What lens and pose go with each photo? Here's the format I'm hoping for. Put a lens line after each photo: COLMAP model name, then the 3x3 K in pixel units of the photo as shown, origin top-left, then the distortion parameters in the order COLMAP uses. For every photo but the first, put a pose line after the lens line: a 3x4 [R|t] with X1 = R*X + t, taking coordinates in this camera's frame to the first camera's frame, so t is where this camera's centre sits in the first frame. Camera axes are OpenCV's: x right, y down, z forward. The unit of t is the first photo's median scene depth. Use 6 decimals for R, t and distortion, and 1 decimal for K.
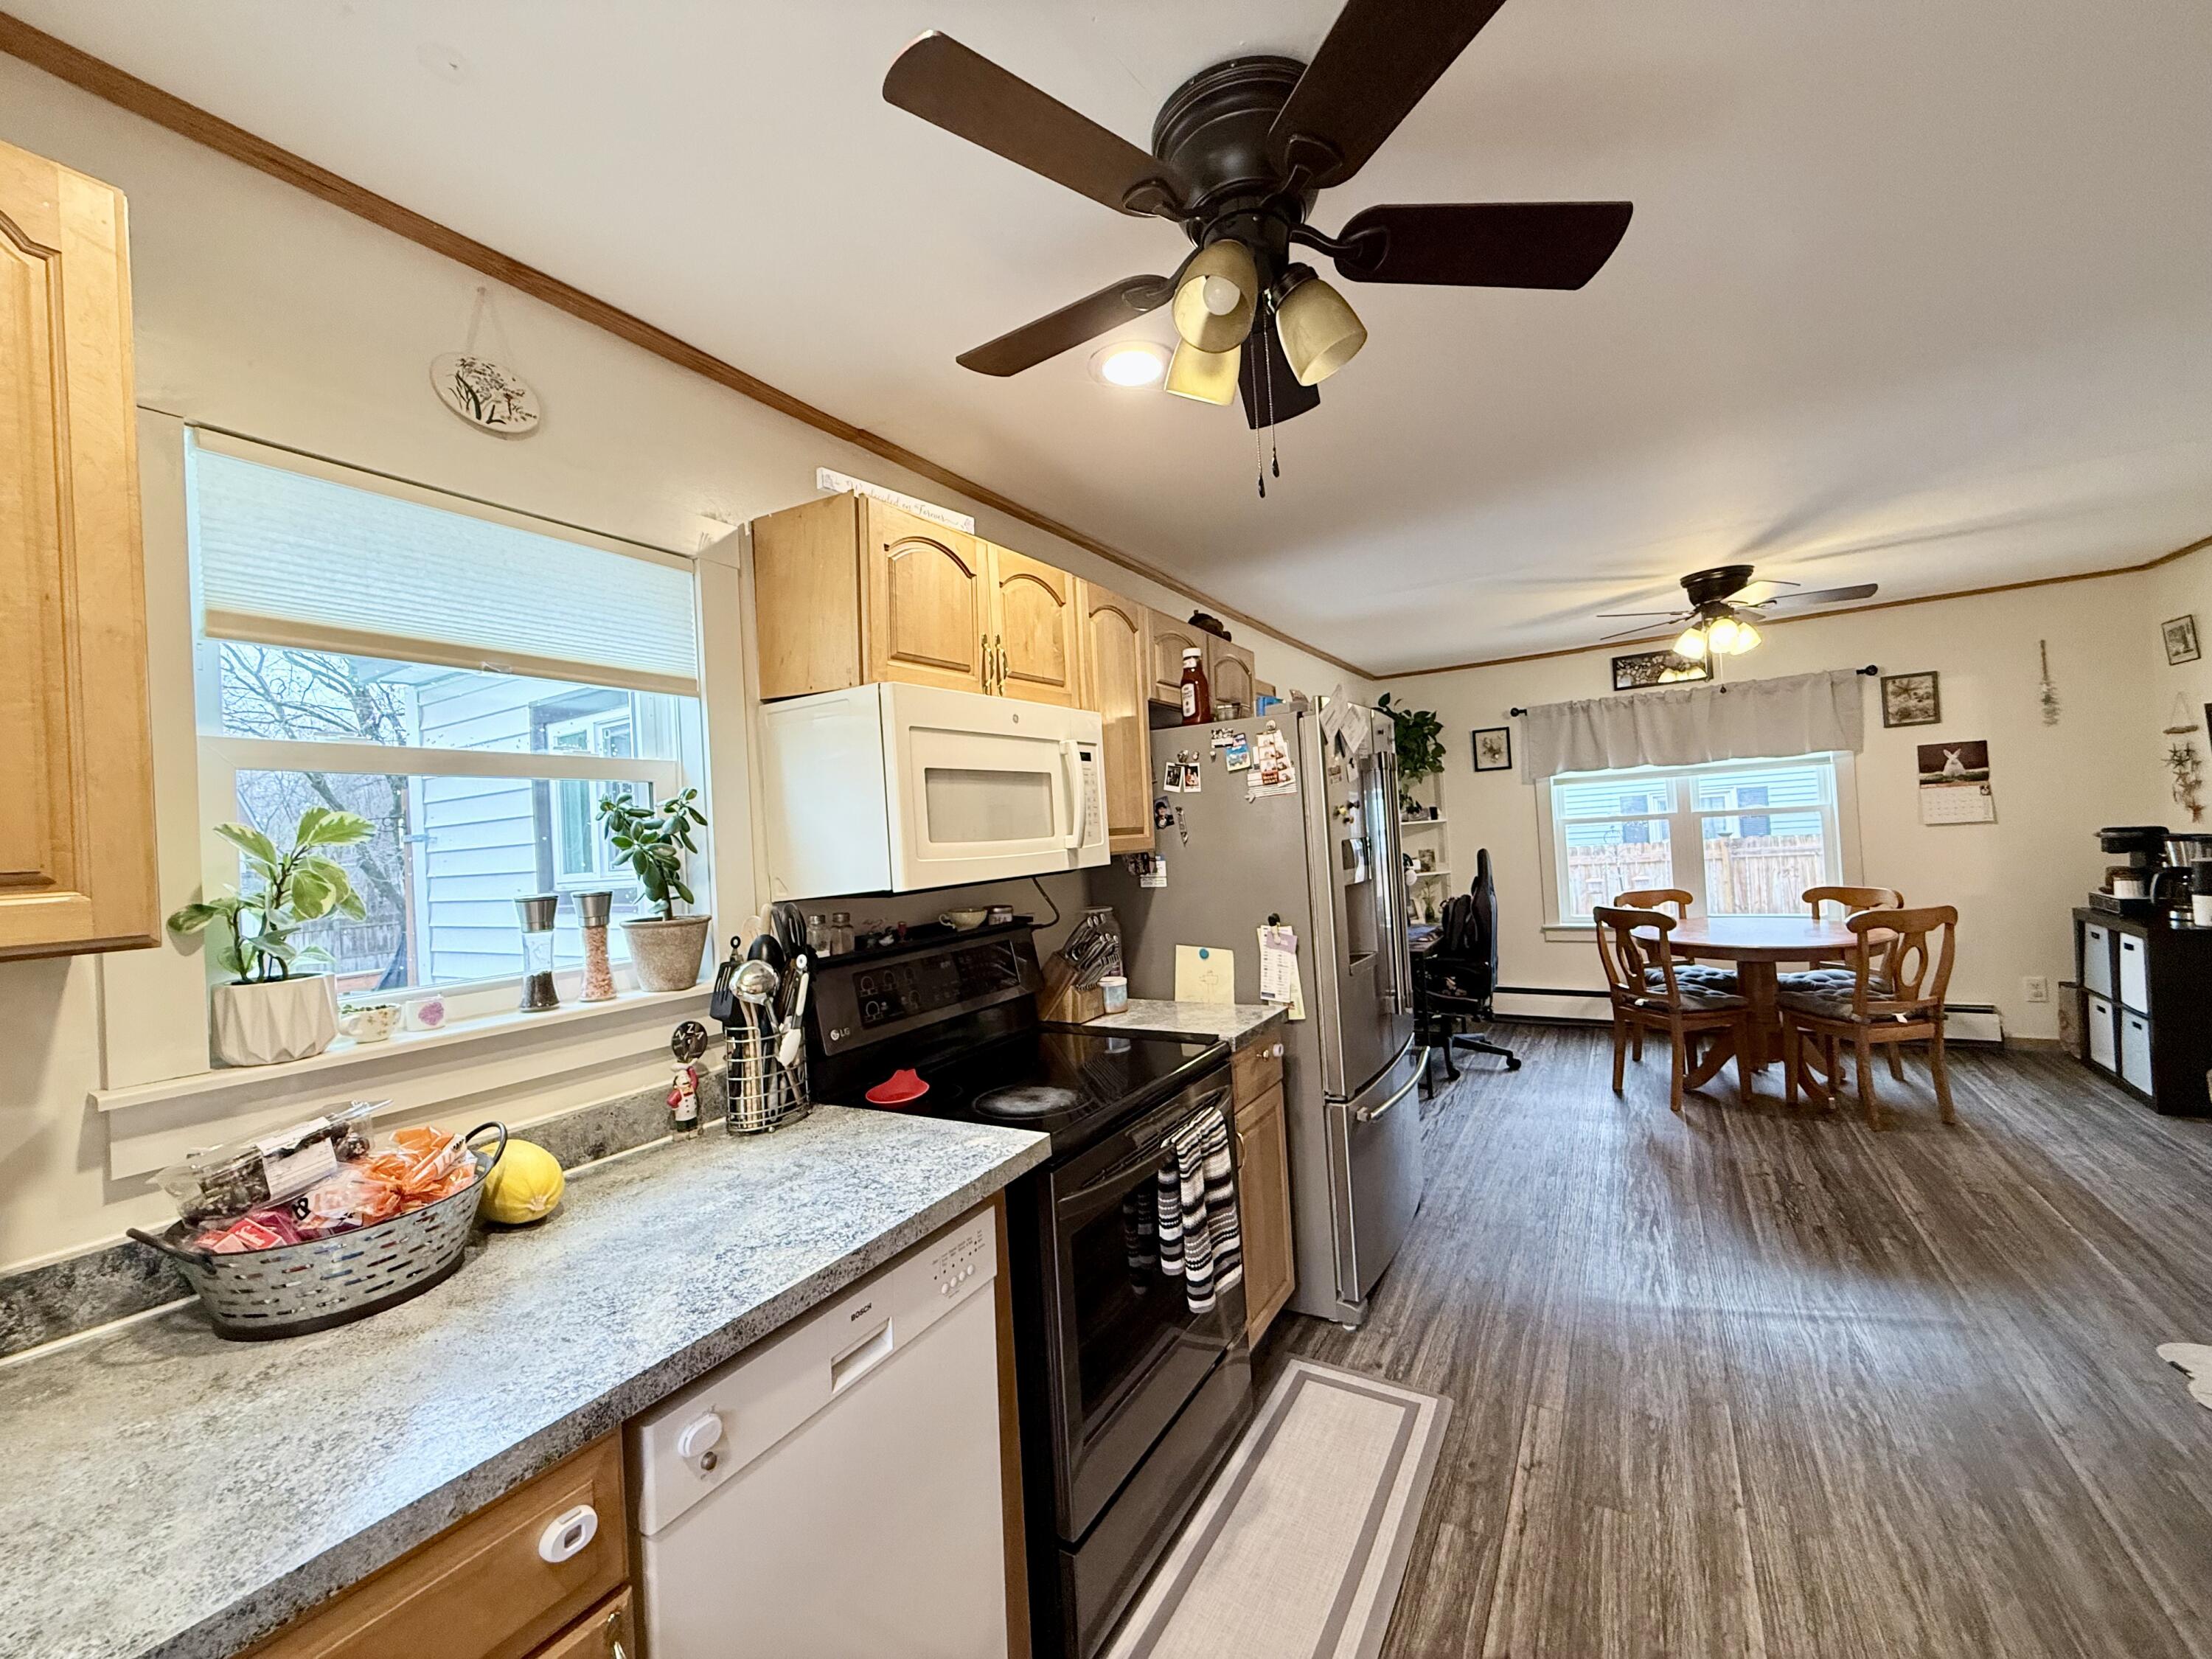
lens RADIAL K [[877.0, 0, 1103.4], [0, 877.0, 830.7], [0, 0, 1]] dist [0.002102, -0.000752]
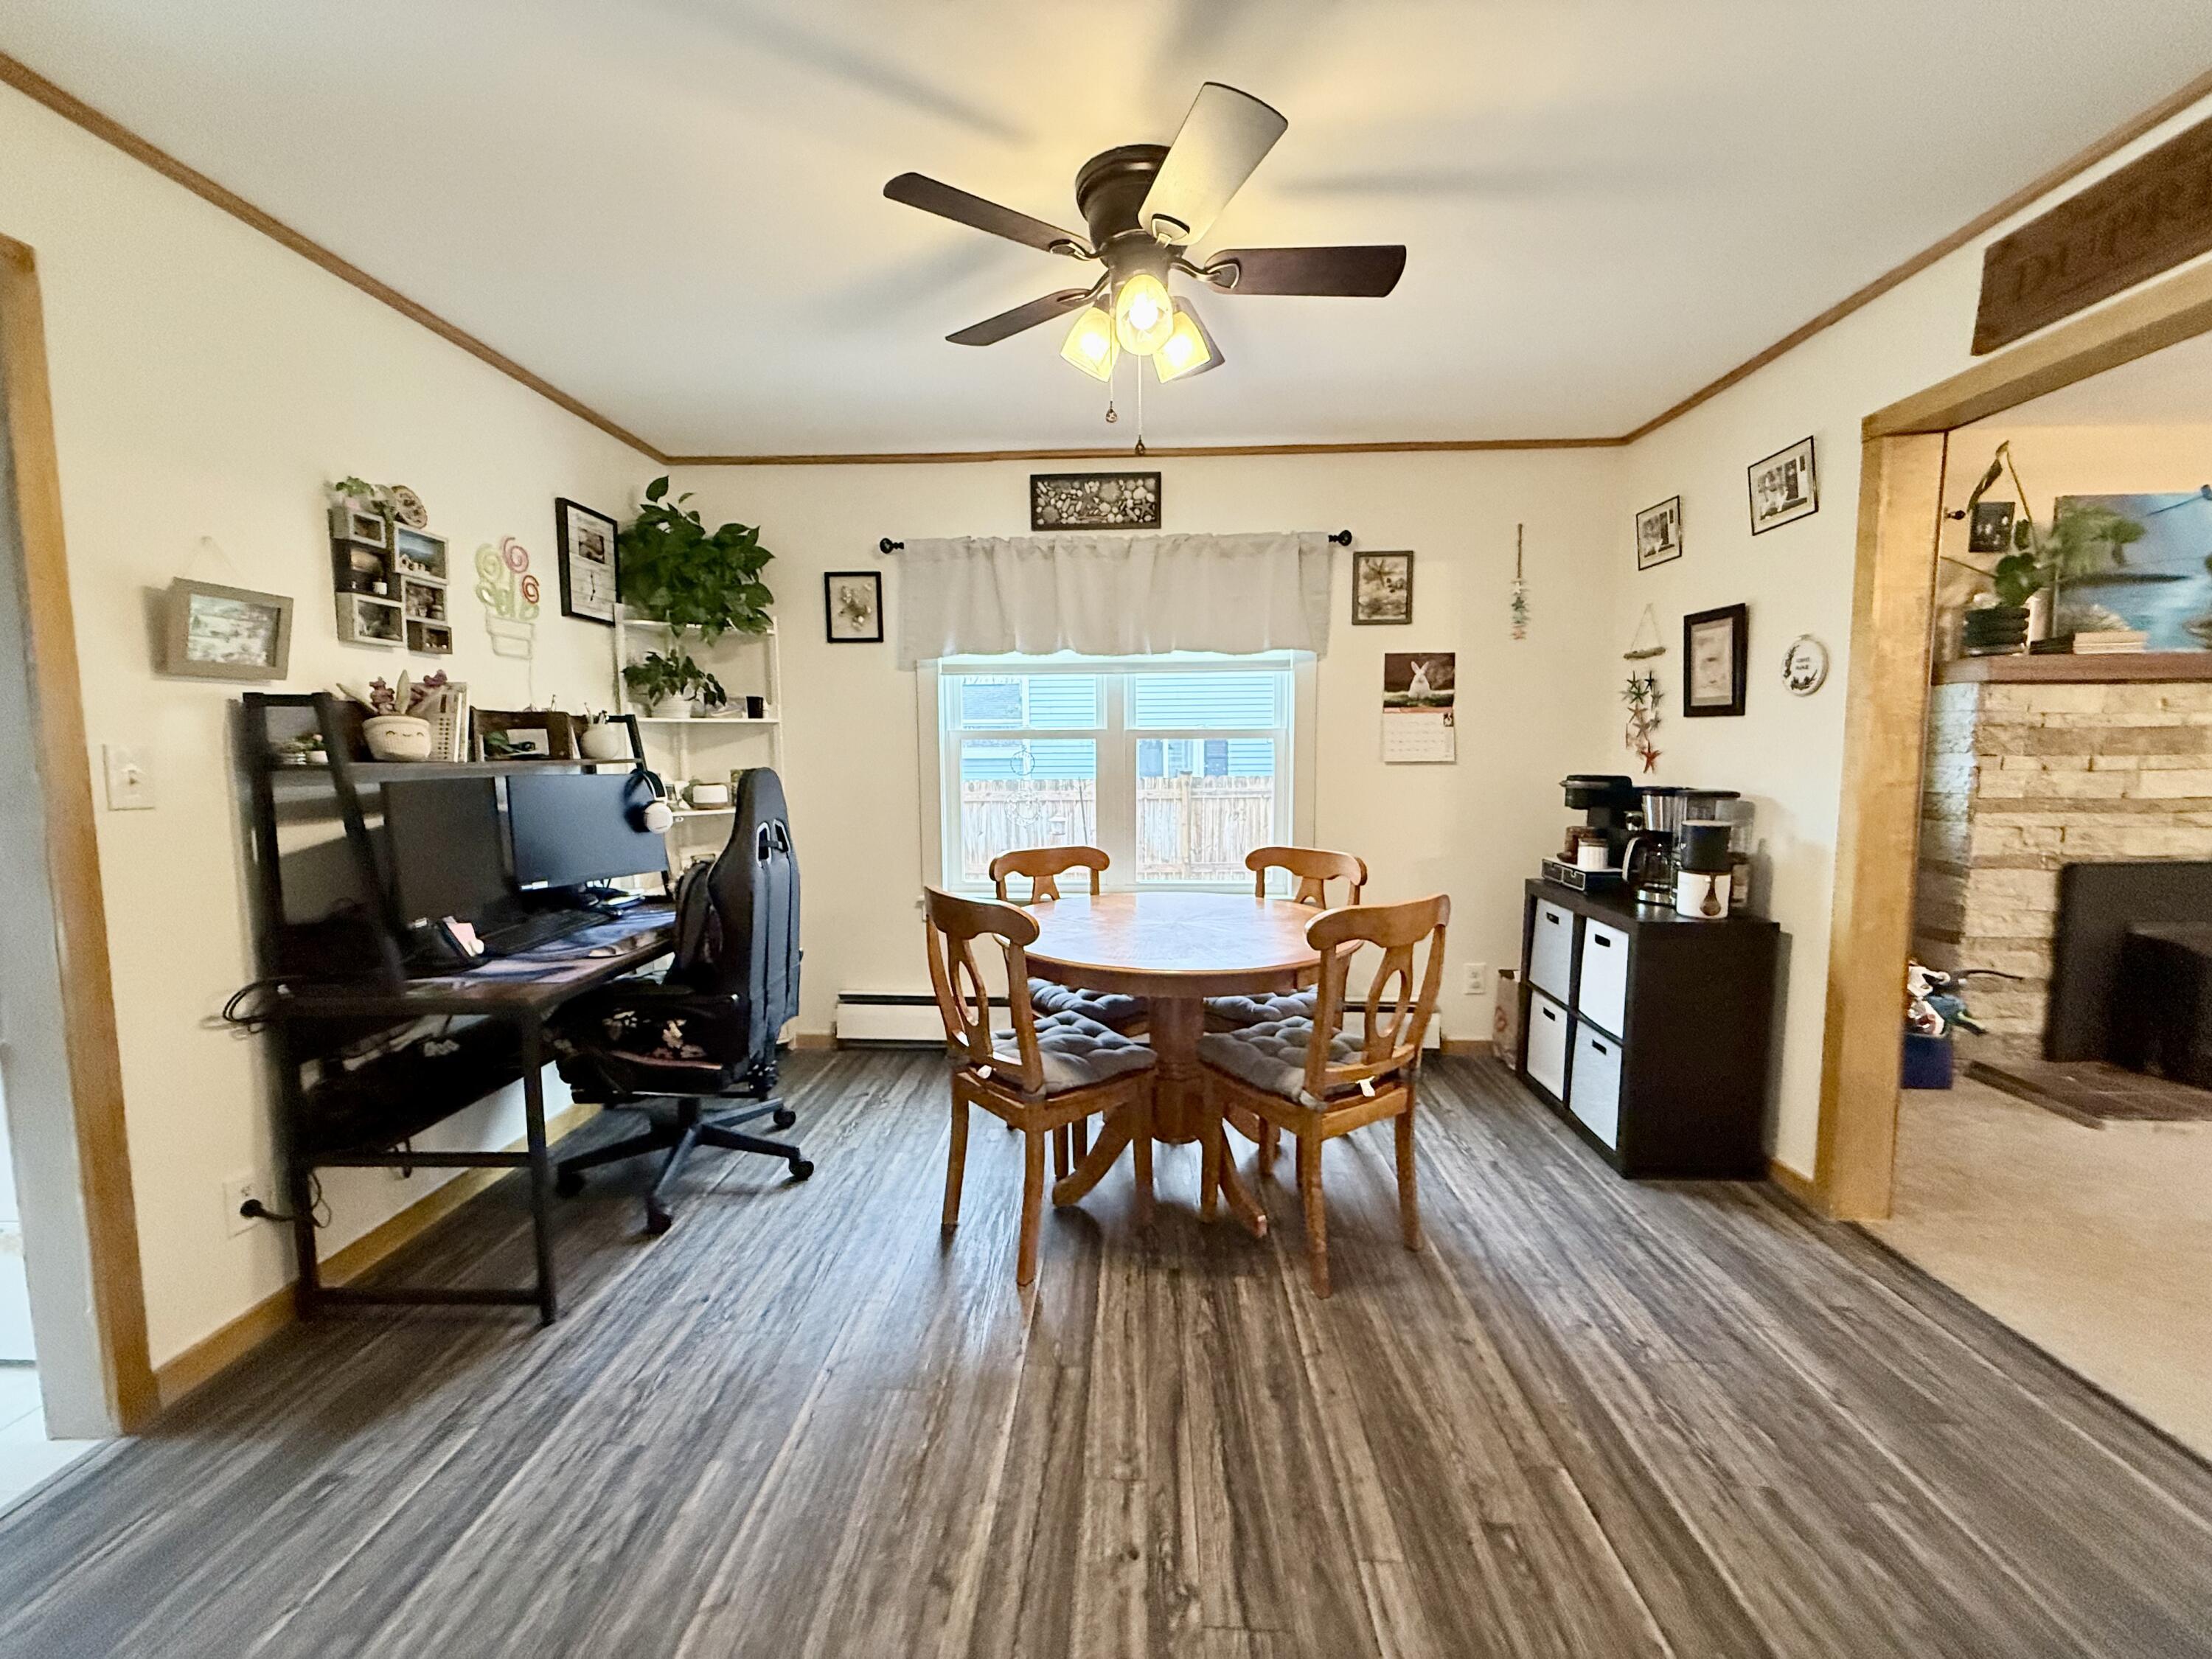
lens RADIAL K [[877.0, 0, 1103.4], [0, 877.0, 830.7], [0, 0, 1]] dist [0.002102, -0.000752]
pose [[0.874625, 0.012613, 0.484636, 0.389073], [-0.052880, 0.996179, 0.069506, 0.012045], [-0.481908, -0.086419, 0.871950, 0.486840]]
